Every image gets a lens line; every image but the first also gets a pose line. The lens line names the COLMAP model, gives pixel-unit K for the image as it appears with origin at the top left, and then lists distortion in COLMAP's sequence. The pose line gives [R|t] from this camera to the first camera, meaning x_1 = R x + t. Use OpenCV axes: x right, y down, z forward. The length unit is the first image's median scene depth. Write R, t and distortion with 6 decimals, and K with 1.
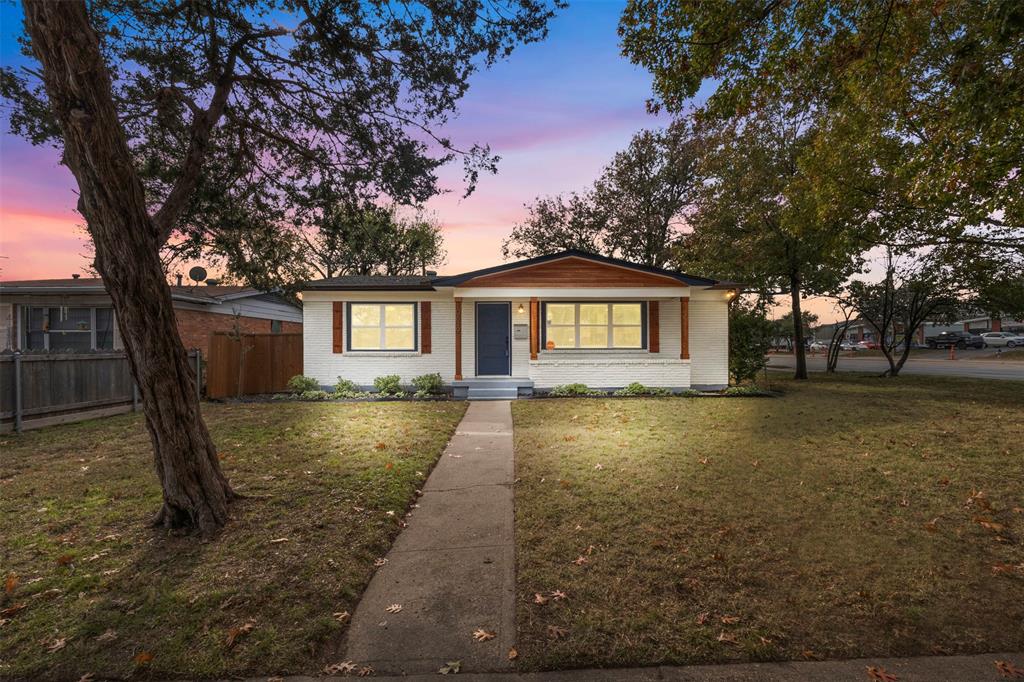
lens RADIAL K [[475.1, 0, 511.1], [0, 475.1, 345.5], [0, 0, 1]] dist [0.003072, -0.002543]
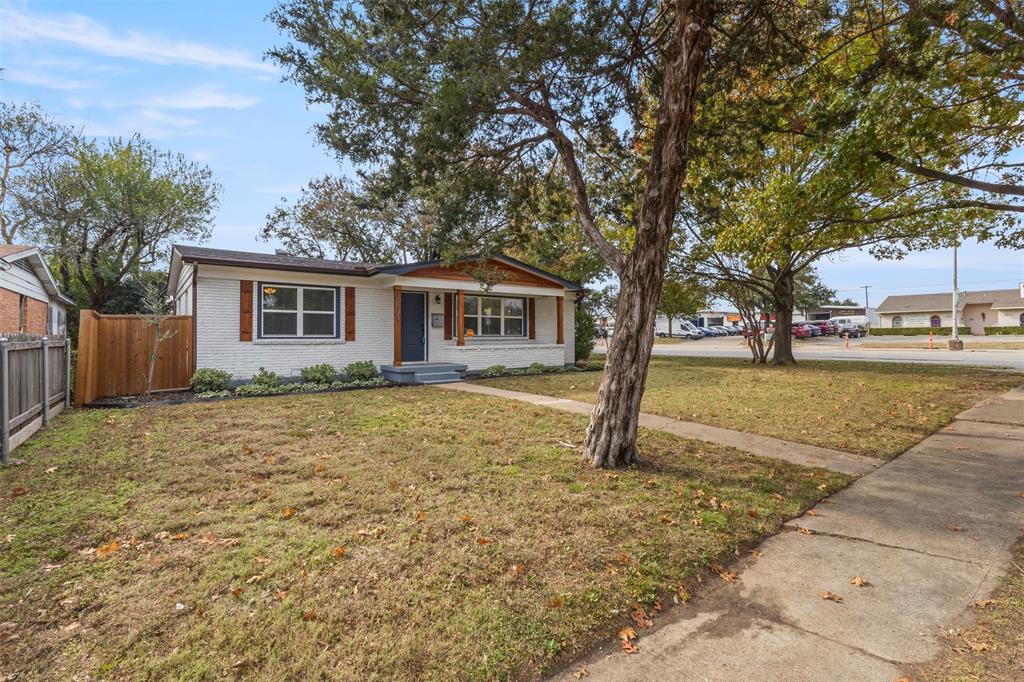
lens RADIAL K [[475.1, 0, 512.6], [0, 475.1, 337.3], [0, 0, 1]] dist [0.003072, -0.002543]
pose [[0.800740, -0.000784, 0.599012, -0.493715], [-0.003447, 0.999977, 0.005917, 0.002961], [-0.599003, -0.006803, 0.800718, 0.028271]]
